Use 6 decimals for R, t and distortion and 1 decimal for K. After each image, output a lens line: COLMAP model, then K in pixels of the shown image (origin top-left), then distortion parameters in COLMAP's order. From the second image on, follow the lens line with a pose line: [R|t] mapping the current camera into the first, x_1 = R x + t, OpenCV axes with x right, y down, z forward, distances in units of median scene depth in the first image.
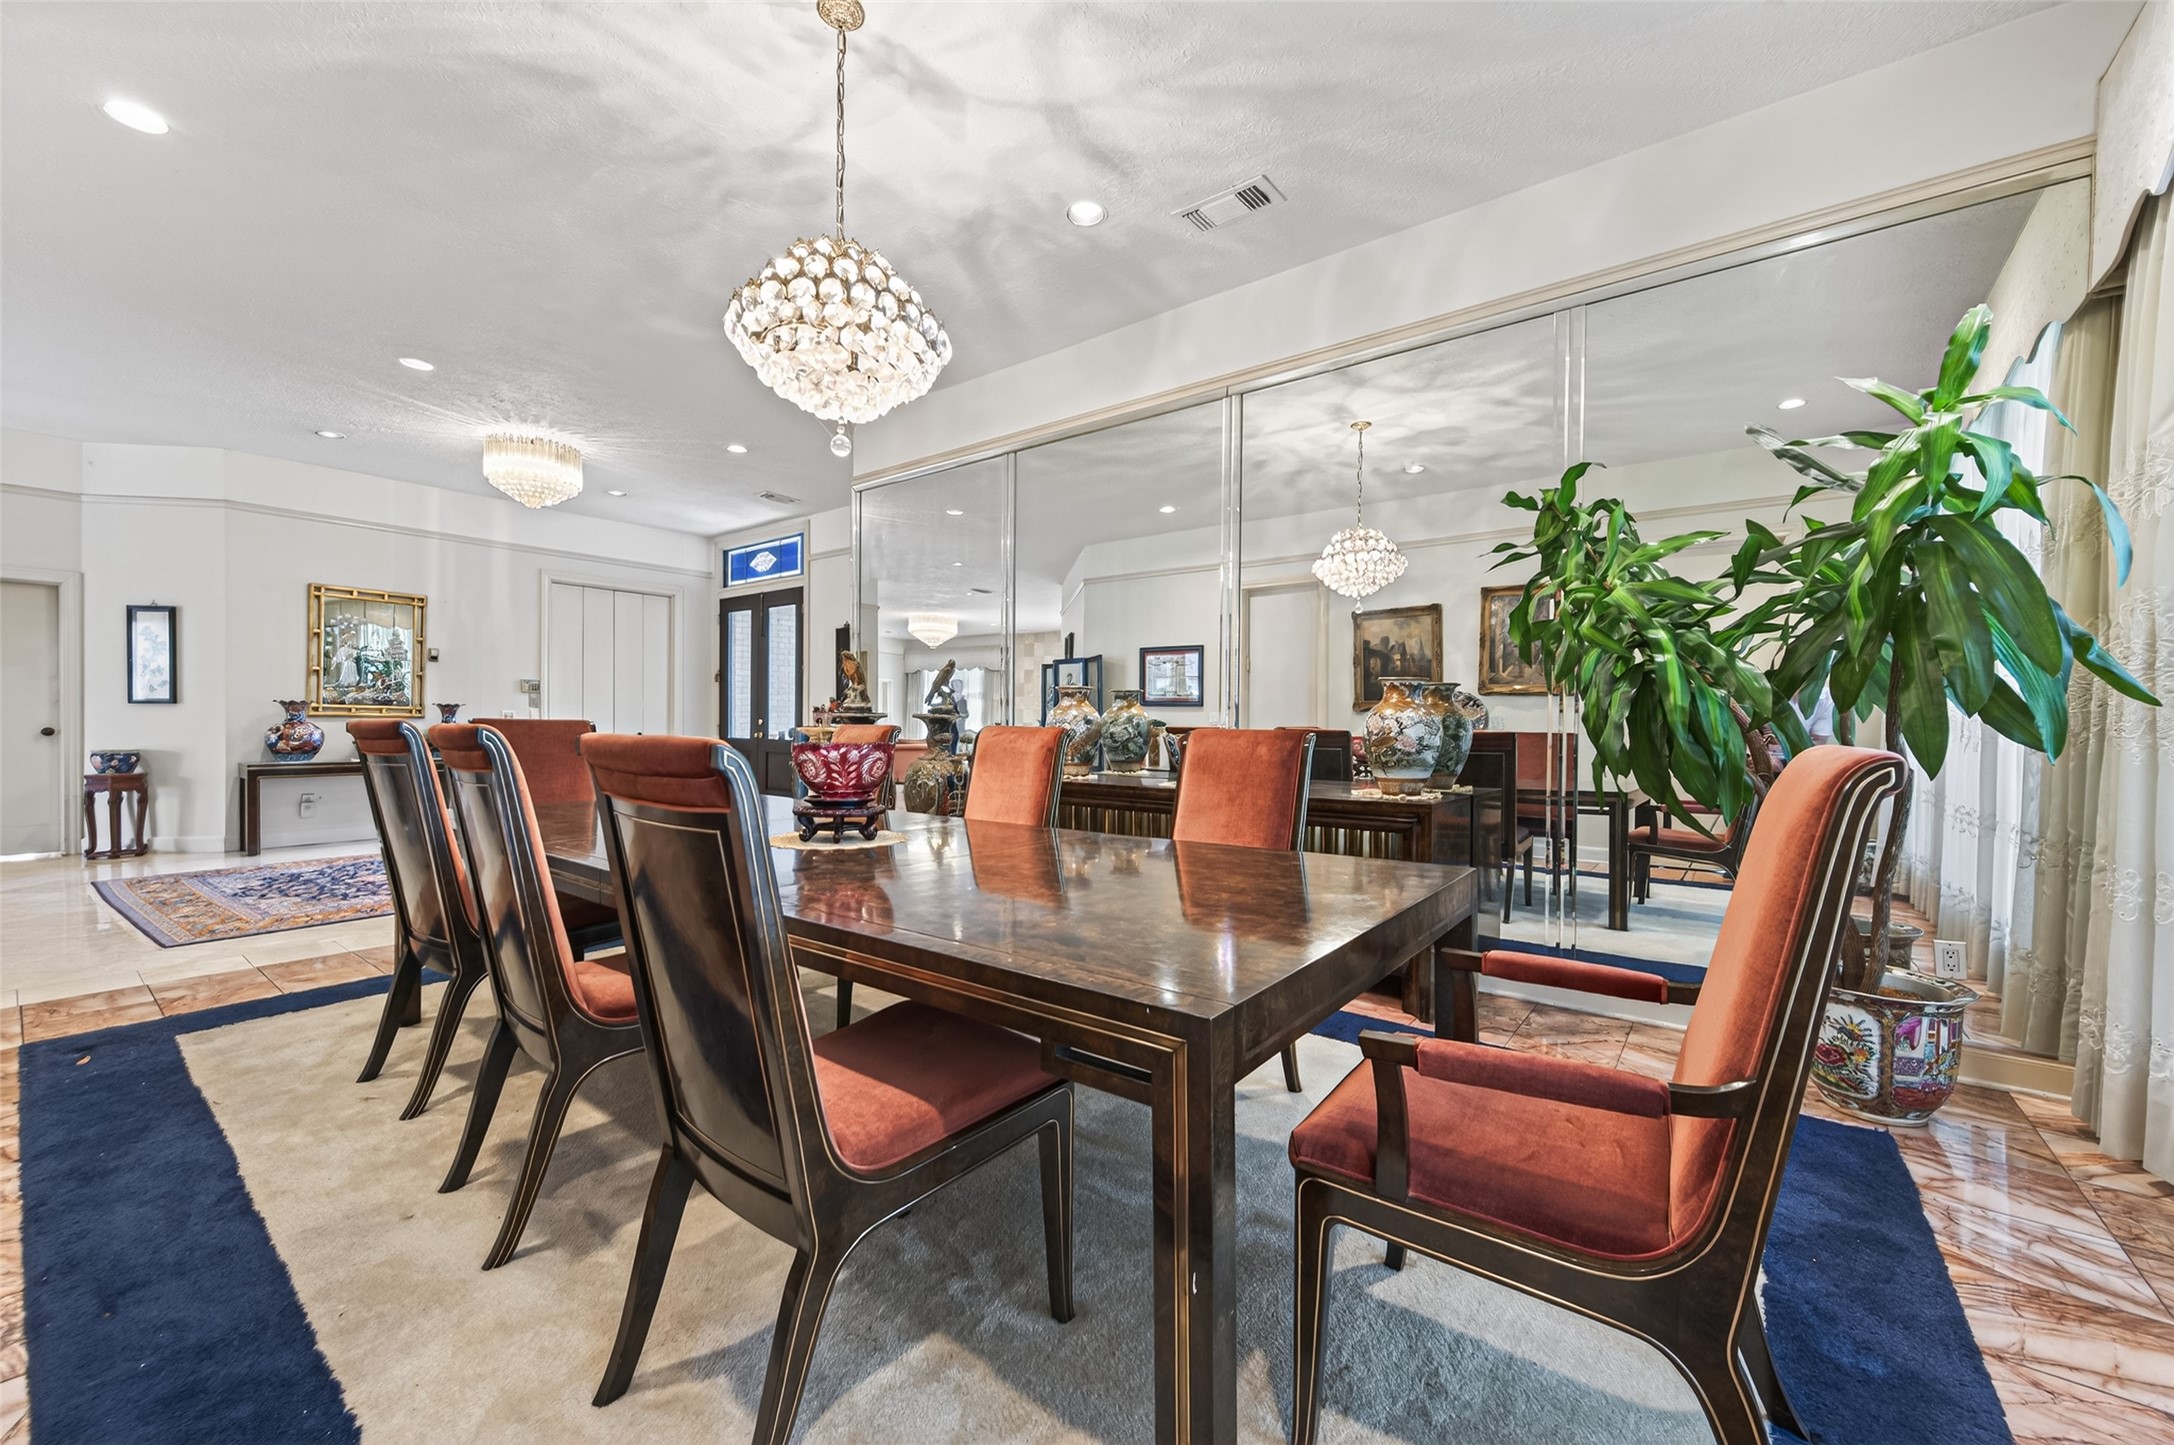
lens RADIAL K [[851.1, 0, 1087.8], [0, 851.1, 728.1], [0, 0, 1]] dist [0.000564, -0.000067]
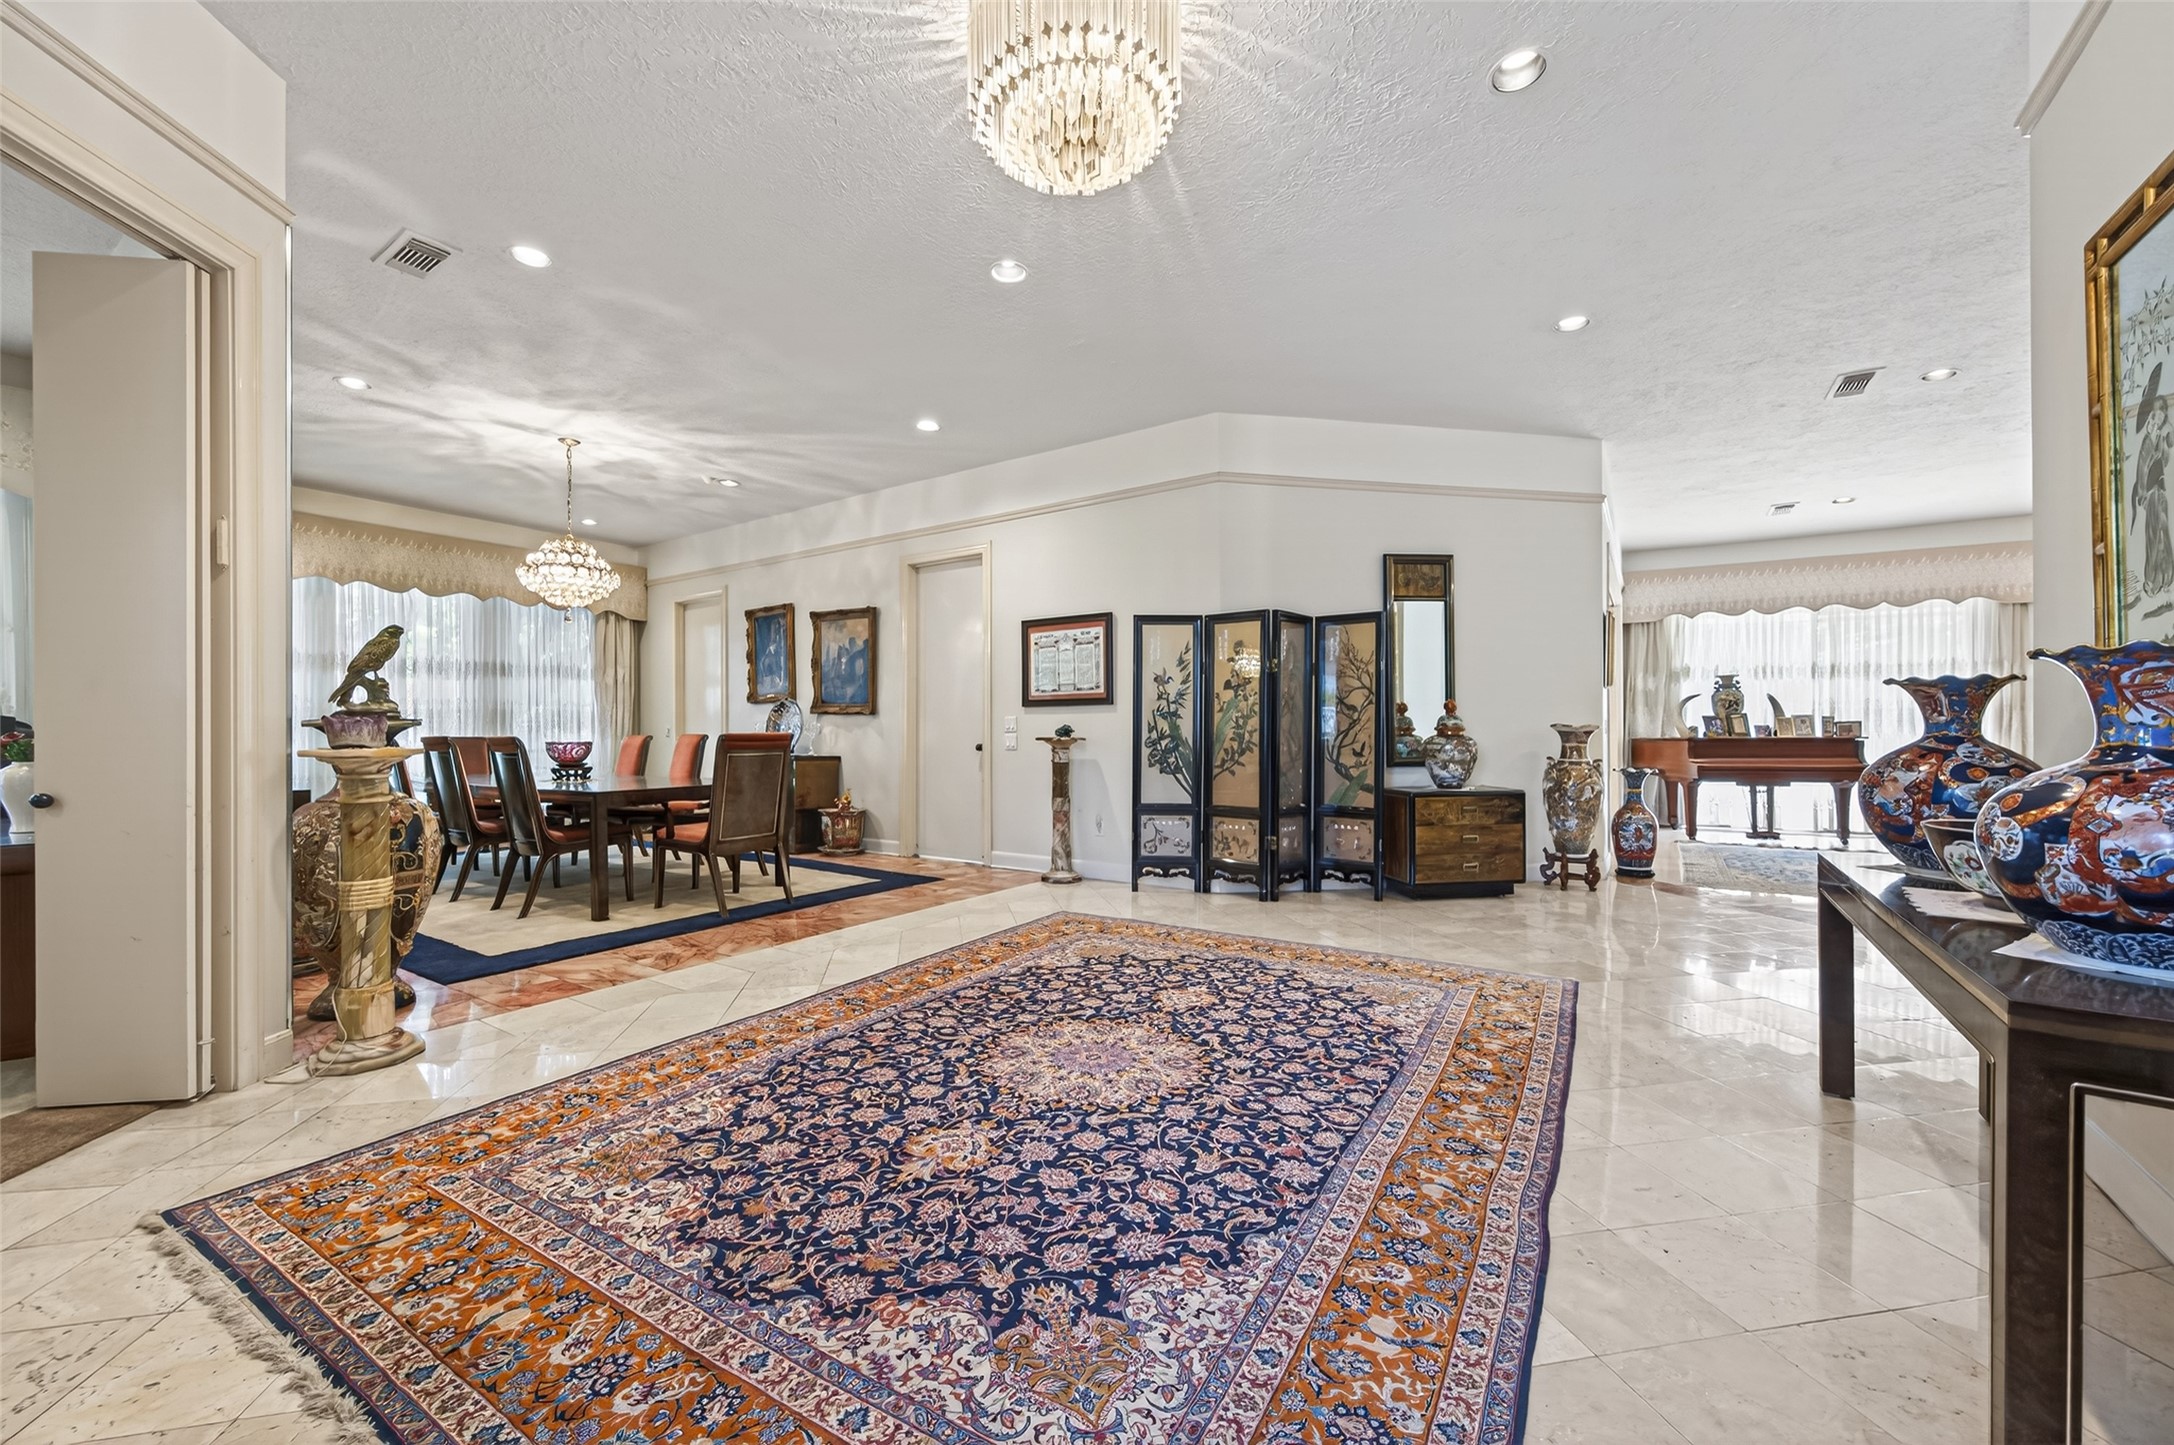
lens RADIAL K [[851.1, 0, 1091.9], [0, 851.1, 729.8], [0, 0, 1]] dist [0.000564, -0.000067]
pose [[-0.997223, 0.000069, -0.074473, -1.349040], [-0.000698, 0.999947, 0.010278, -0.035092], [0.074470, 0.010301, -0.997170, 2.988507]]
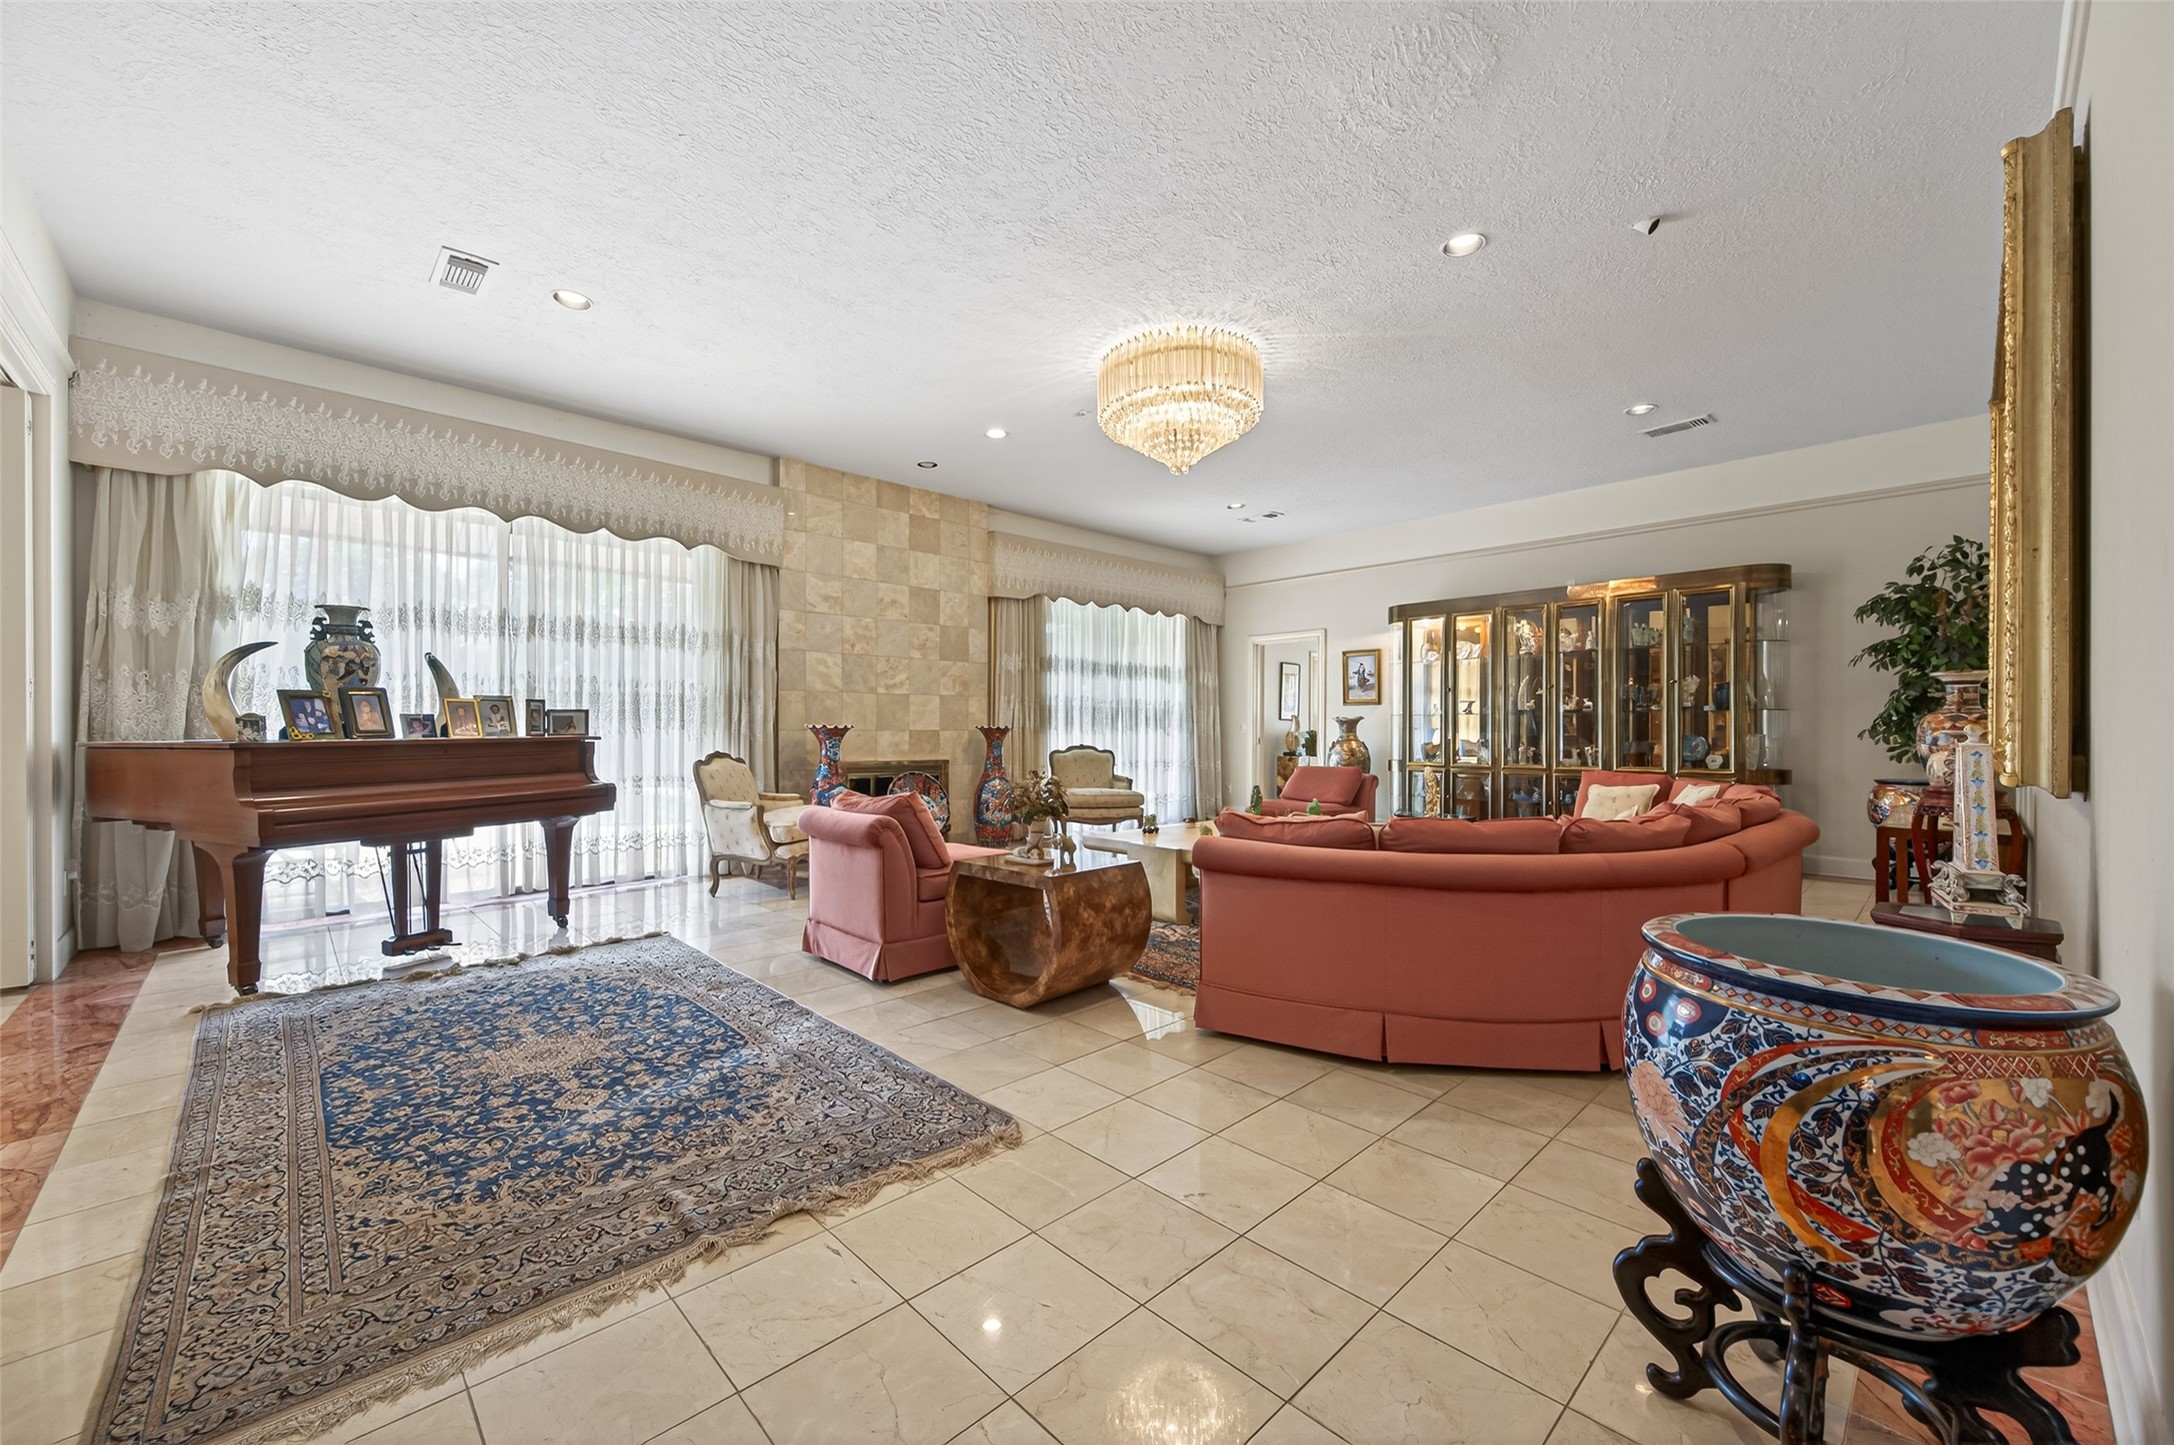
lens RADIAL K [[851.1, 0, 1091.0], [0, 851.1, 724.3], [0, 0, 1]] dist [0.000564, -0.000067]
pose [[-0.141787, -0.004959, -0.989885, -1.683050], [-0.016257, 0.999864, -0.002680, -0.031091], [0.989764, 0.015713, -0.141849, 2.611242]]
